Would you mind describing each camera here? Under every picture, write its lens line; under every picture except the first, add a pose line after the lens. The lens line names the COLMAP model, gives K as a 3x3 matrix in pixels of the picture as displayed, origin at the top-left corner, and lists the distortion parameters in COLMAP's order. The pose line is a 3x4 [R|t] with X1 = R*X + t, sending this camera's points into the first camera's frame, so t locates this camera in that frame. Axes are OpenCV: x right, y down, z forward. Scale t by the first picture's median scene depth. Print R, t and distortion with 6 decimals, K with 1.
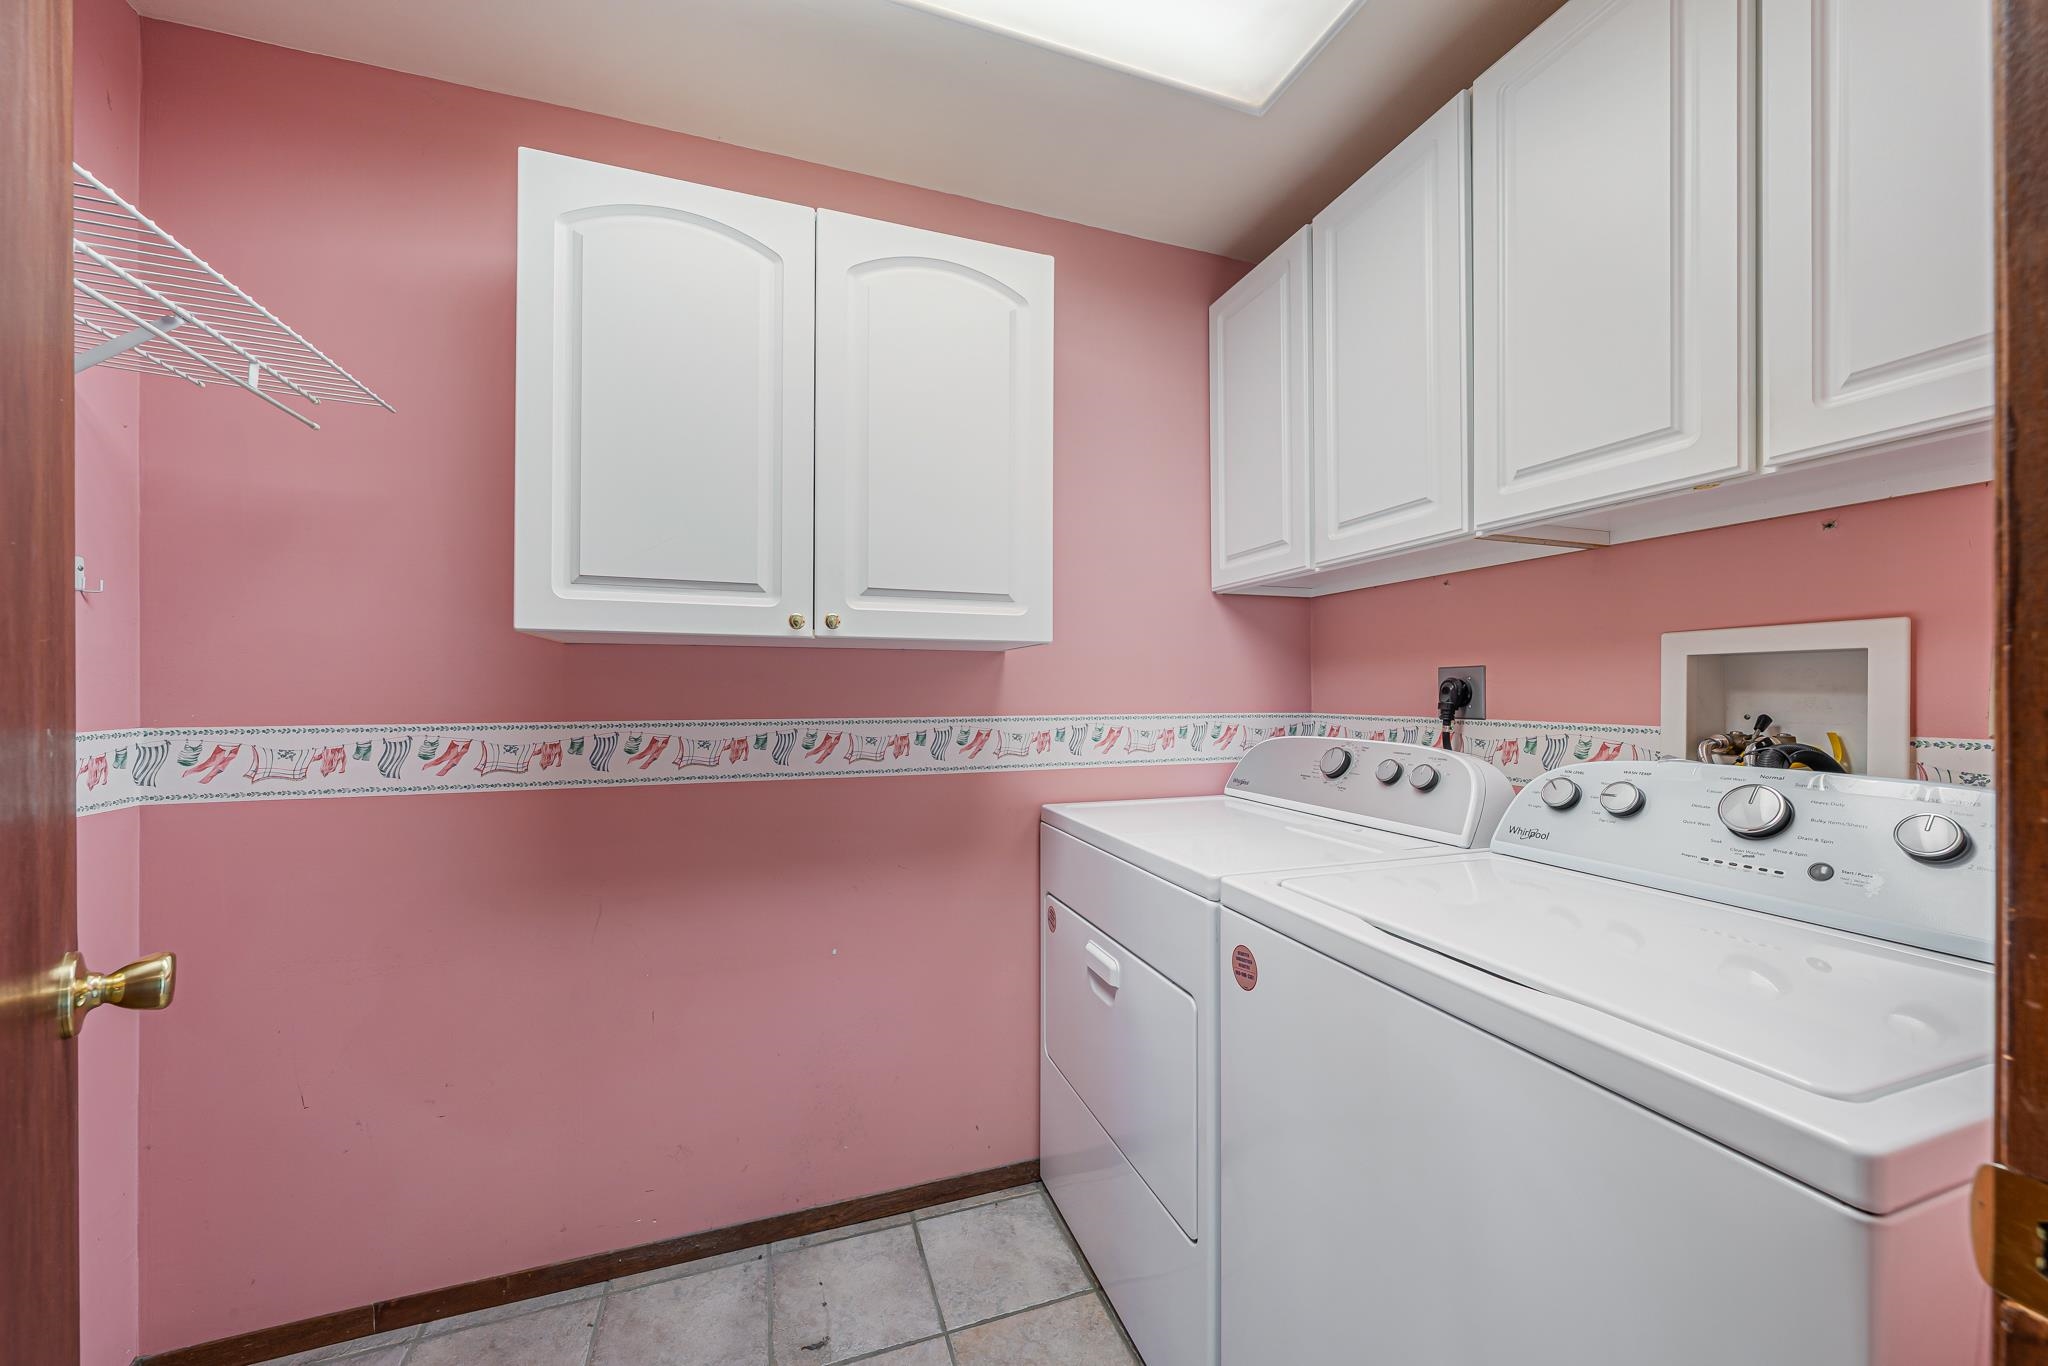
lens RADIAL K [[759.9, 0, 1023.5], [0, 759.9, 688.2], [0, 0, 1]] dist [-0.000050, 0.000366]
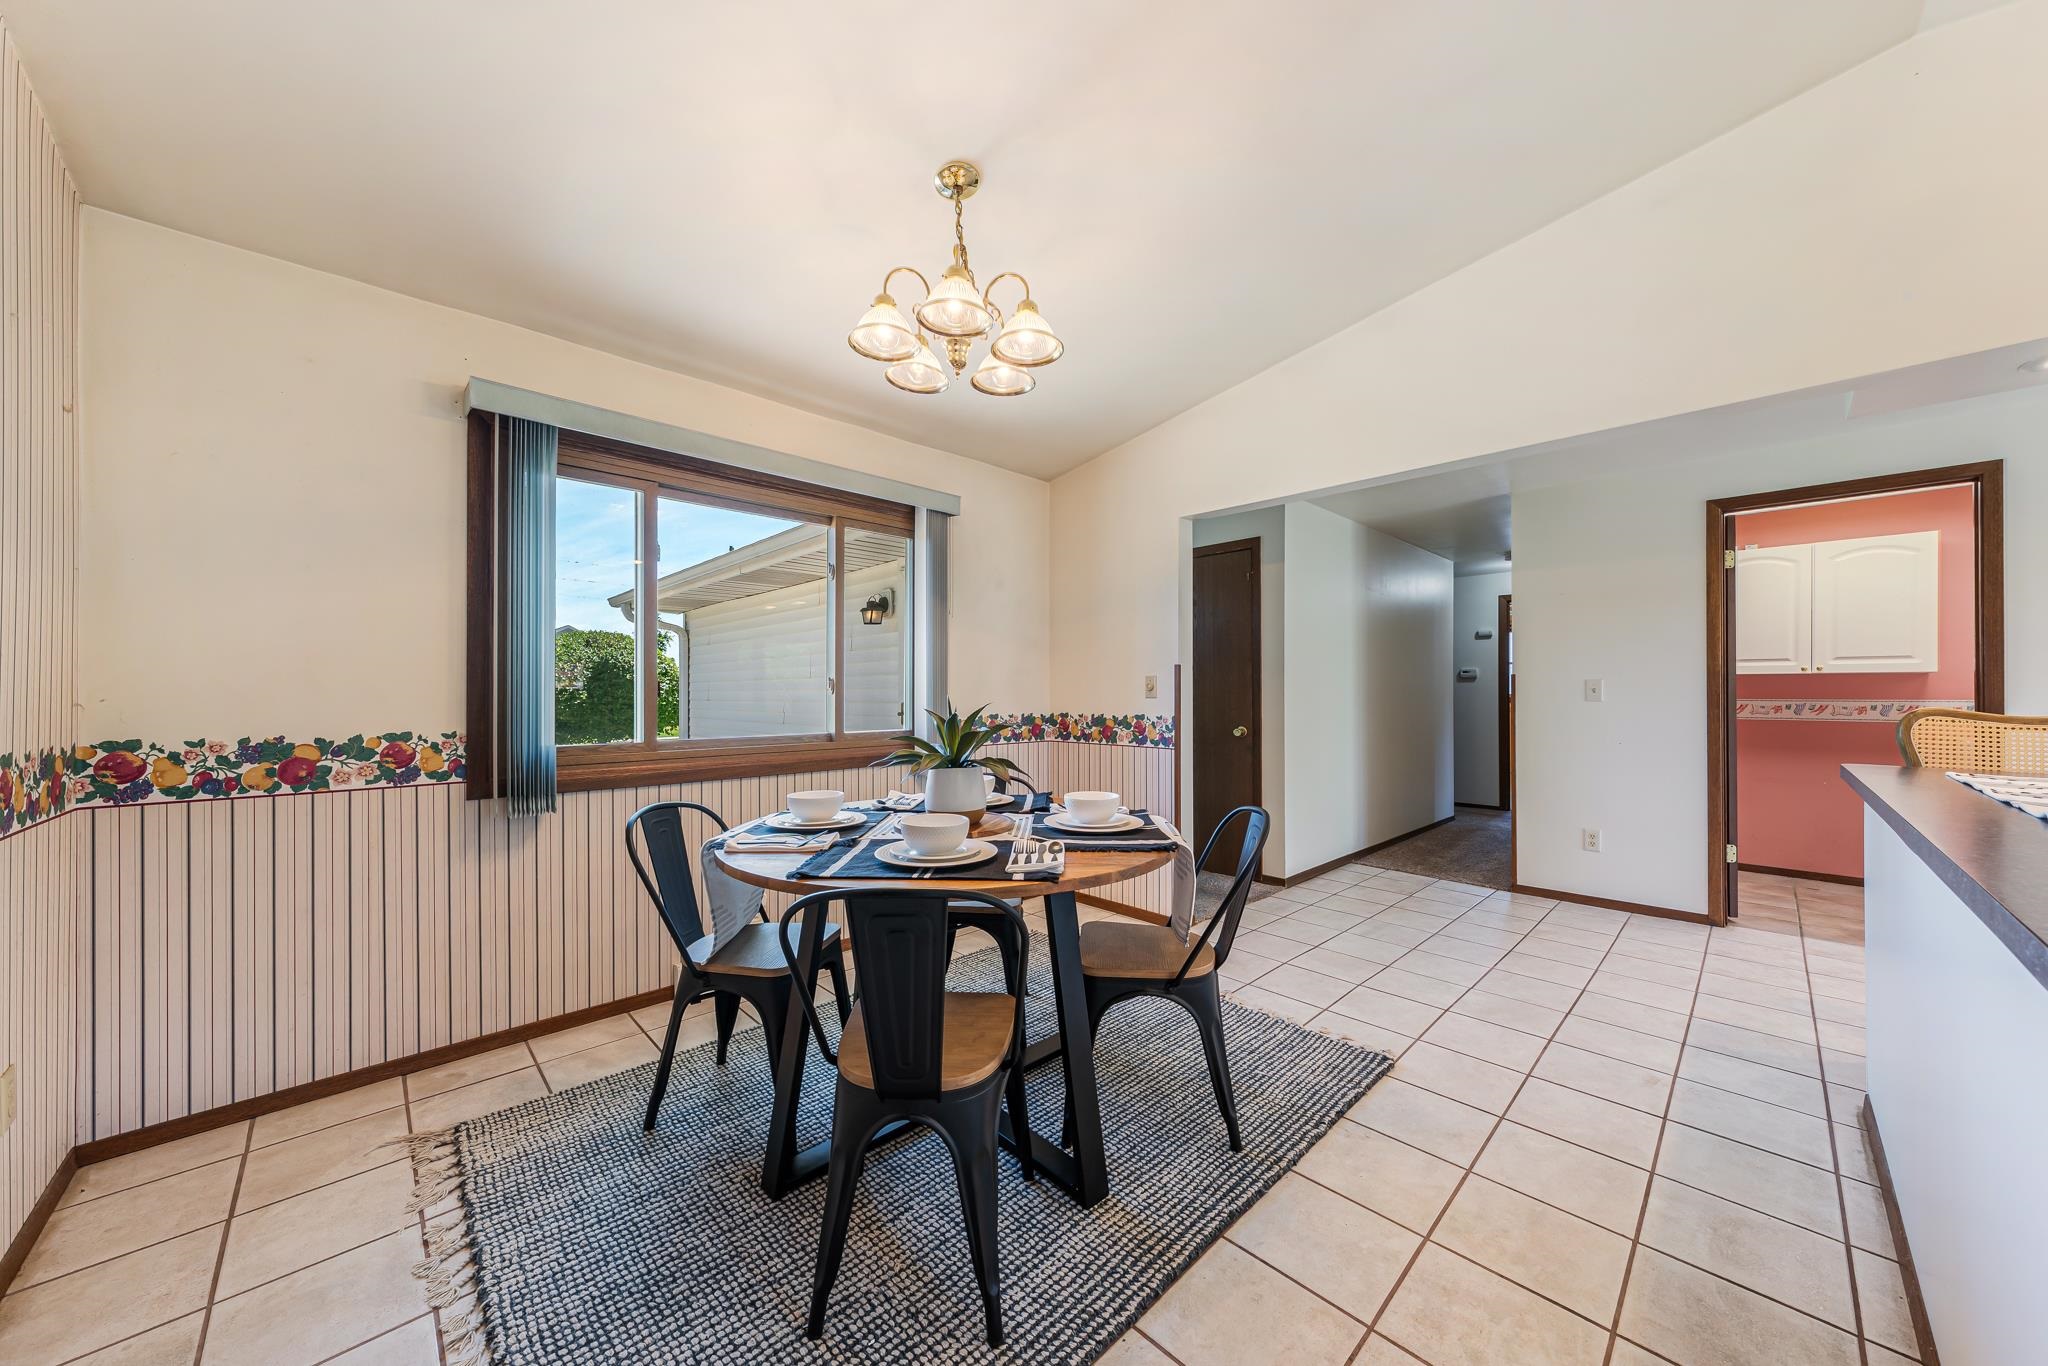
lens RADIAL K [[715.7, 0, 1029.0], [0, 715.7, 688.2], [0, 0, 1]] dist [0.000792, 0.000022]
pose [[0.431954, -0.005779, -0.901877, 0.863677], [0.001597, 0.999983, -0.005643, 0.009191], [0.901894, 0.000997, 0.431956, -2.776024]]
